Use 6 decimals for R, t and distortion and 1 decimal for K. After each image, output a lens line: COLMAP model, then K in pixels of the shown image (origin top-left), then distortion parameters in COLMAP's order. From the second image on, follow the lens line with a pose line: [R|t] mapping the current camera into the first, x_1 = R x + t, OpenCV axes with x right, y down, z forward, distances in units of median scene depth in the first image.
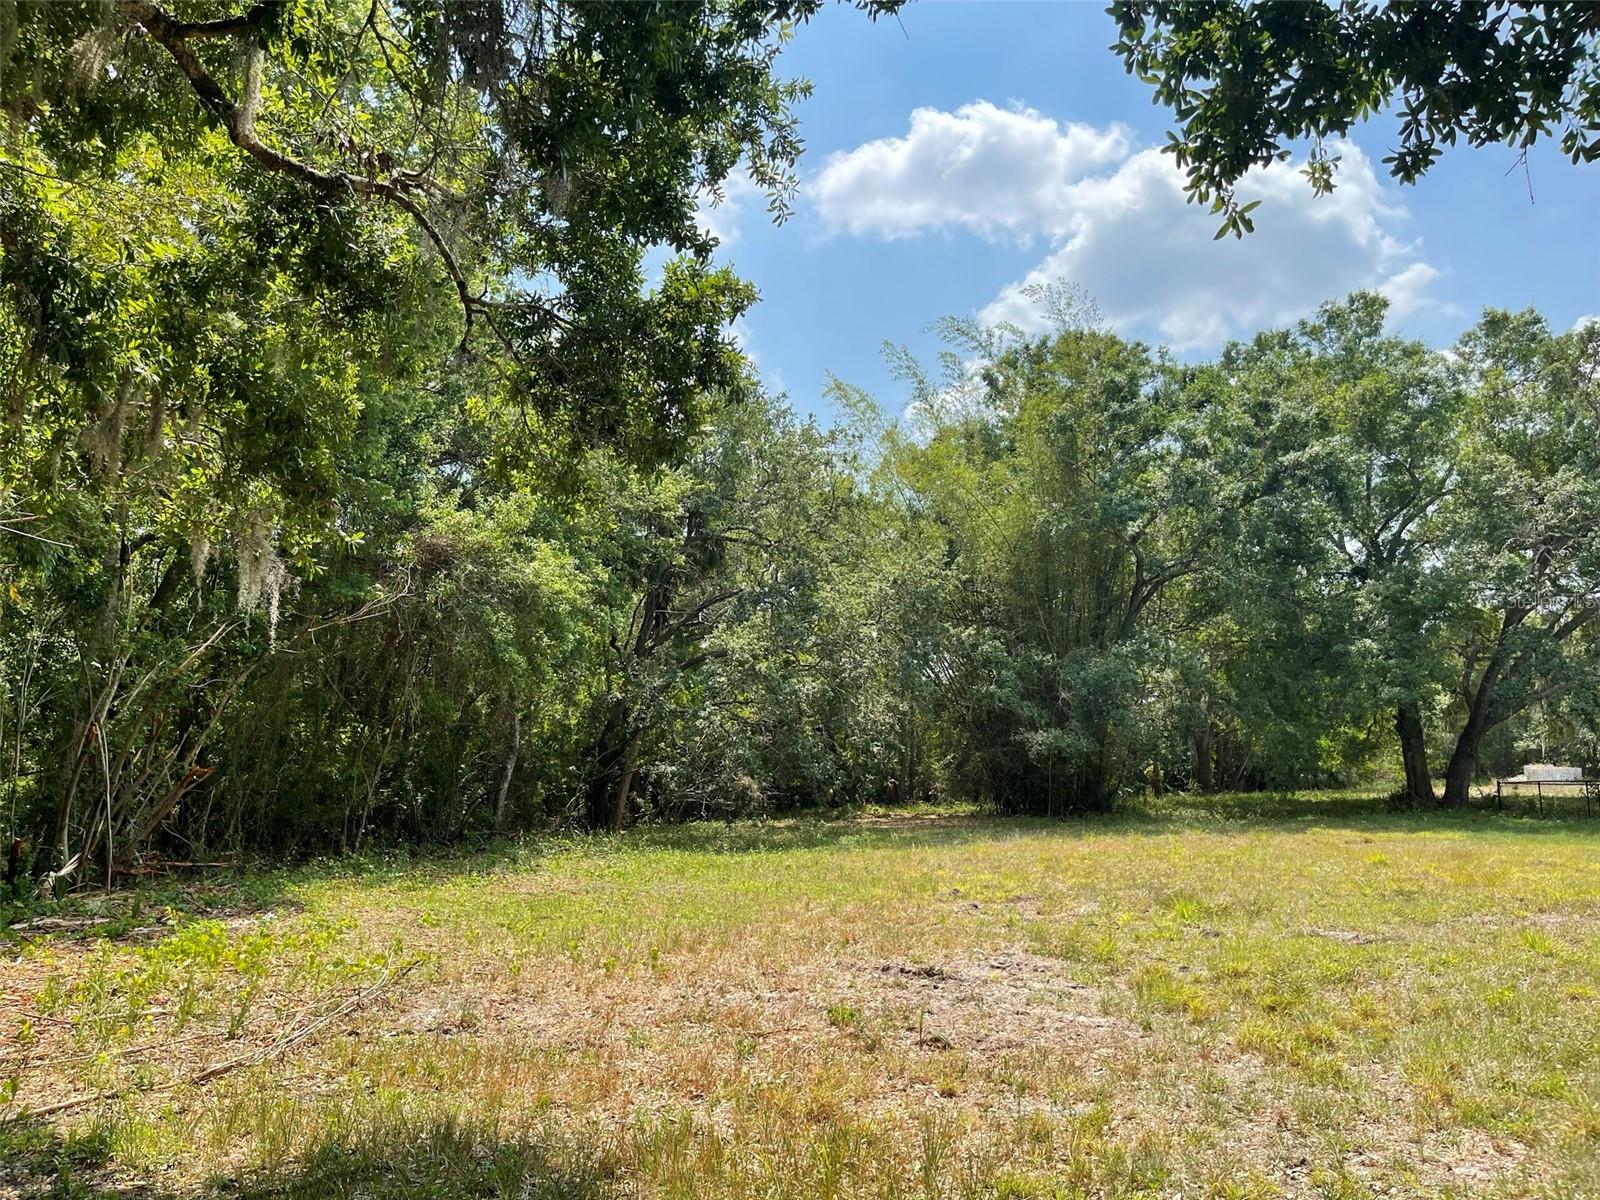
lens RADIAL K [[1235.4, 0, 790.8], [0, 1235.4, 592.0], [0, 0, 1]] dist [0.084801, -0.117165]
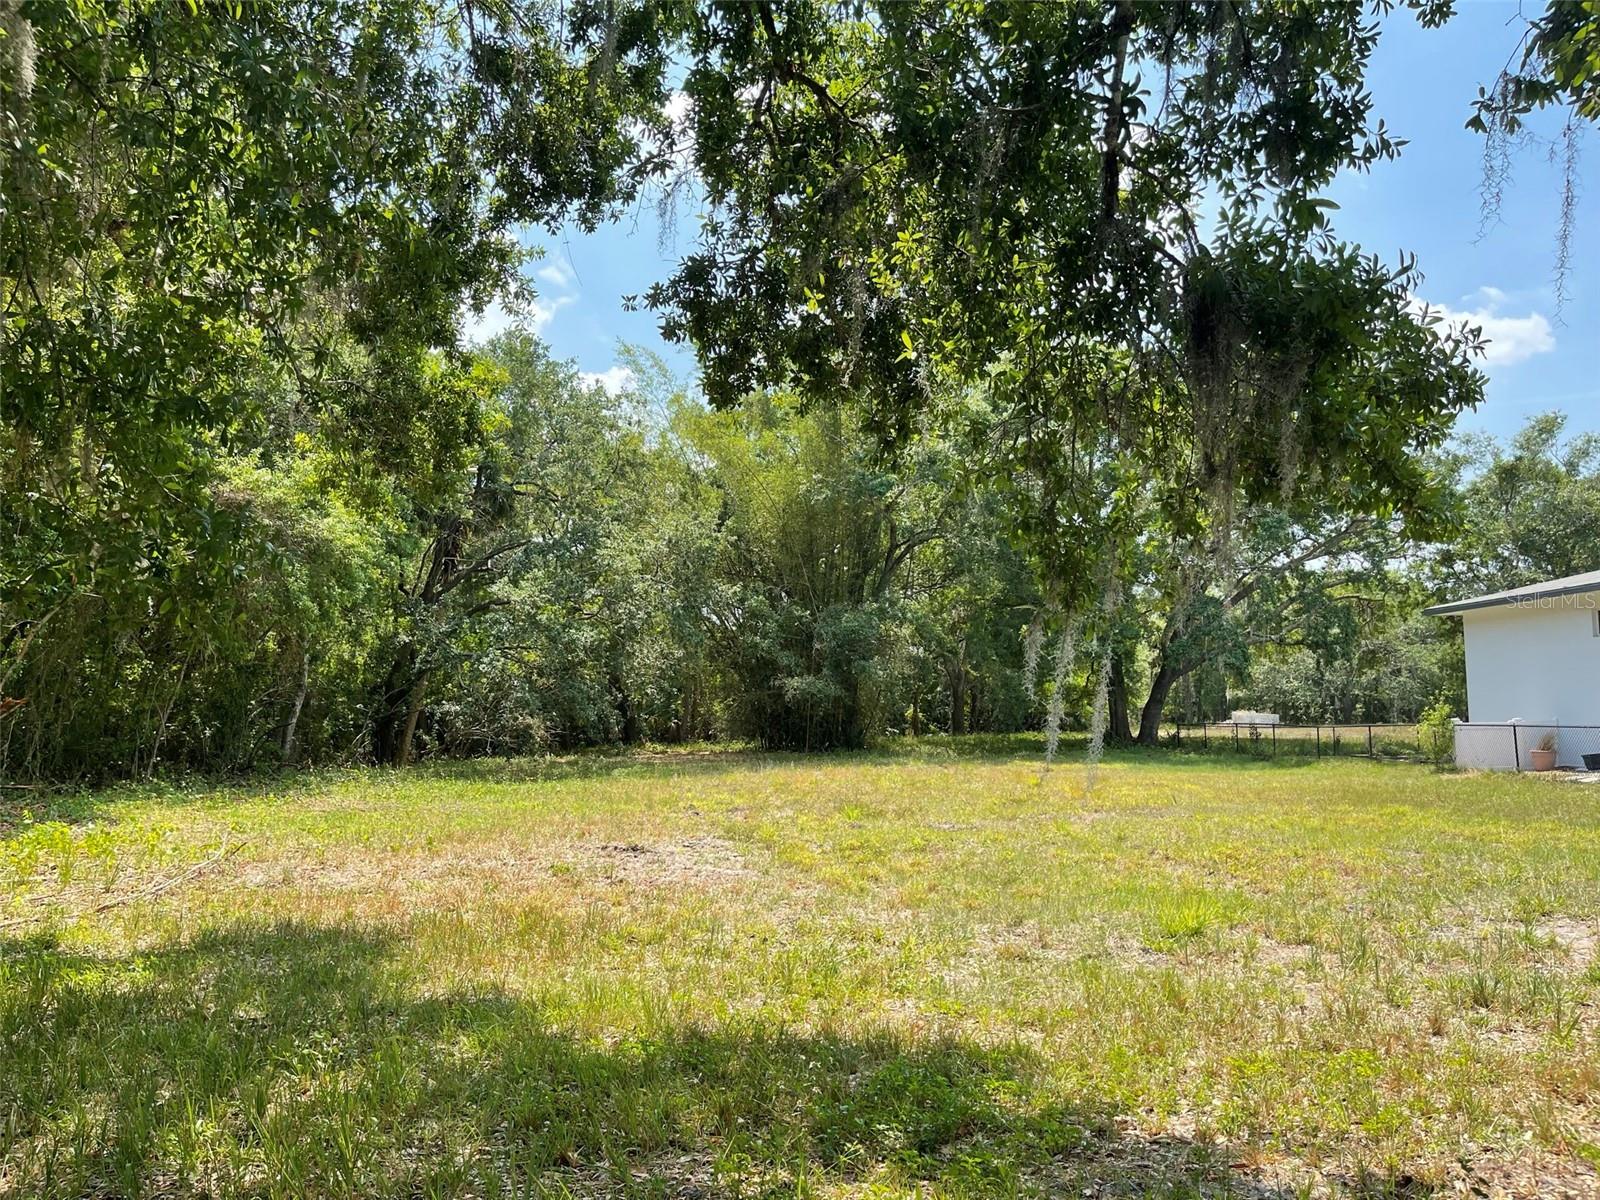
lens RADIAL K [[1235.4, 0, 797.1], [0, 1235.4, 606.2], [0, 0, 1]] dist [0.084801, -0.117165]
pose [[0.986044, 0.023692, 0.164788, 0.014336], [-0.032997, 0.997998, 0.053959, -0.012214], [-0.163179, -0.058643, 0.984852, -0.100640]]
